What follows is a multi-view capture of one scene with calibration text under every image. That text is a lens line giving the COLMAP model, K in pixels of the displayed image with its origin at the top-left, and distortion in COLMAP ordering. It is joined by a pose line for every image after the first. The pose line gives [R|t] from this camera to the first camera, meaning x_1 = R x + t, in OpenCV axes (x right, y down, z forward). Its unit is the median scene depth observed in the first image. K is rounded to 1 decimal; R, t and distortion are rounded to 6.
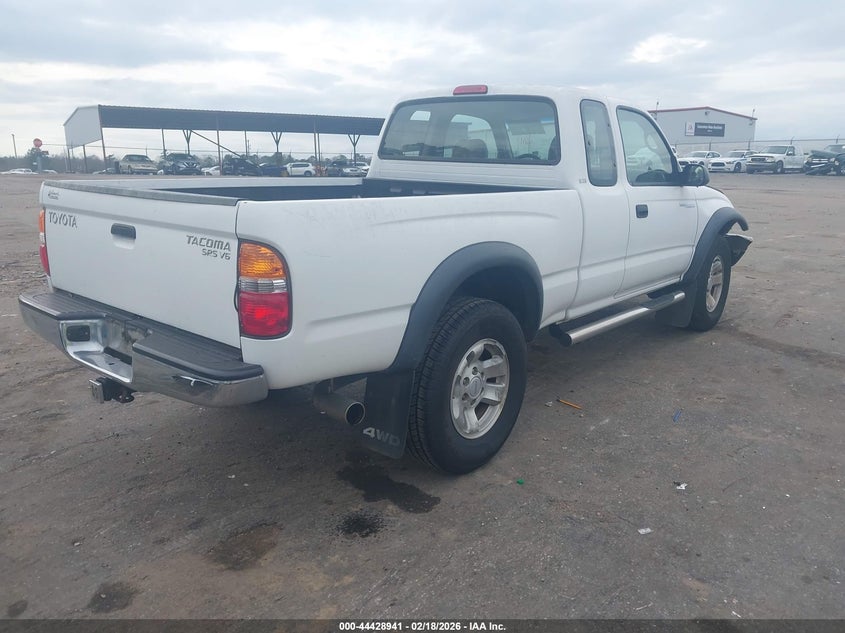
lens RADIAL K [[673.9, 0, 422.5], [0, 673.9, 316.5], [0, 0, 1]] dist [-0.004875, -0.004128]
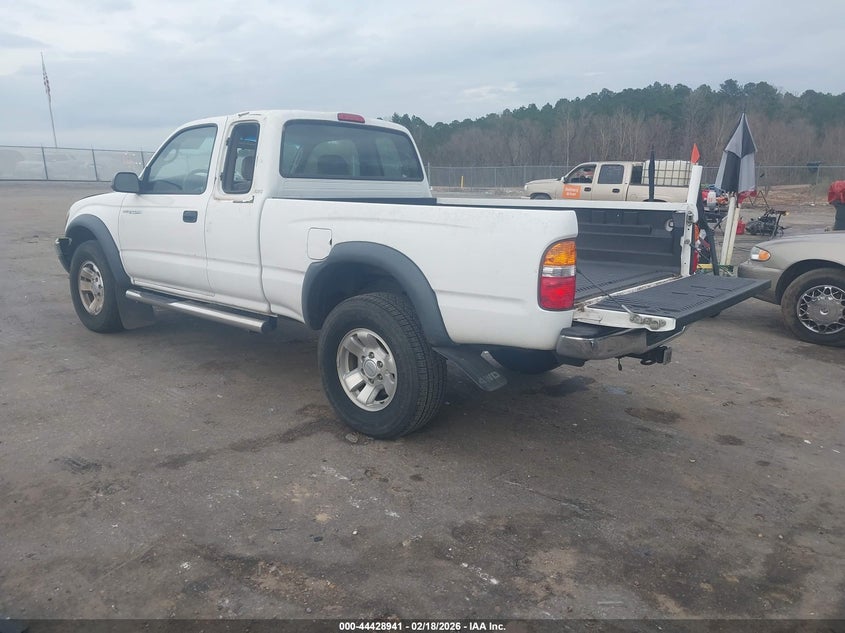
lens RADIAL K [[673.9, 0, 422.5], [0, 673.9, 316.5], [0, 0, 1]] dist [-0.004875, -0.004128]
pose [[-0.013471, -0.220343, 0.975329, -0.971122], [0.201315, 0.954846, 0.218496, -0.201235], [-0.979434, 0.199292, 0.031495, 0.772237]]
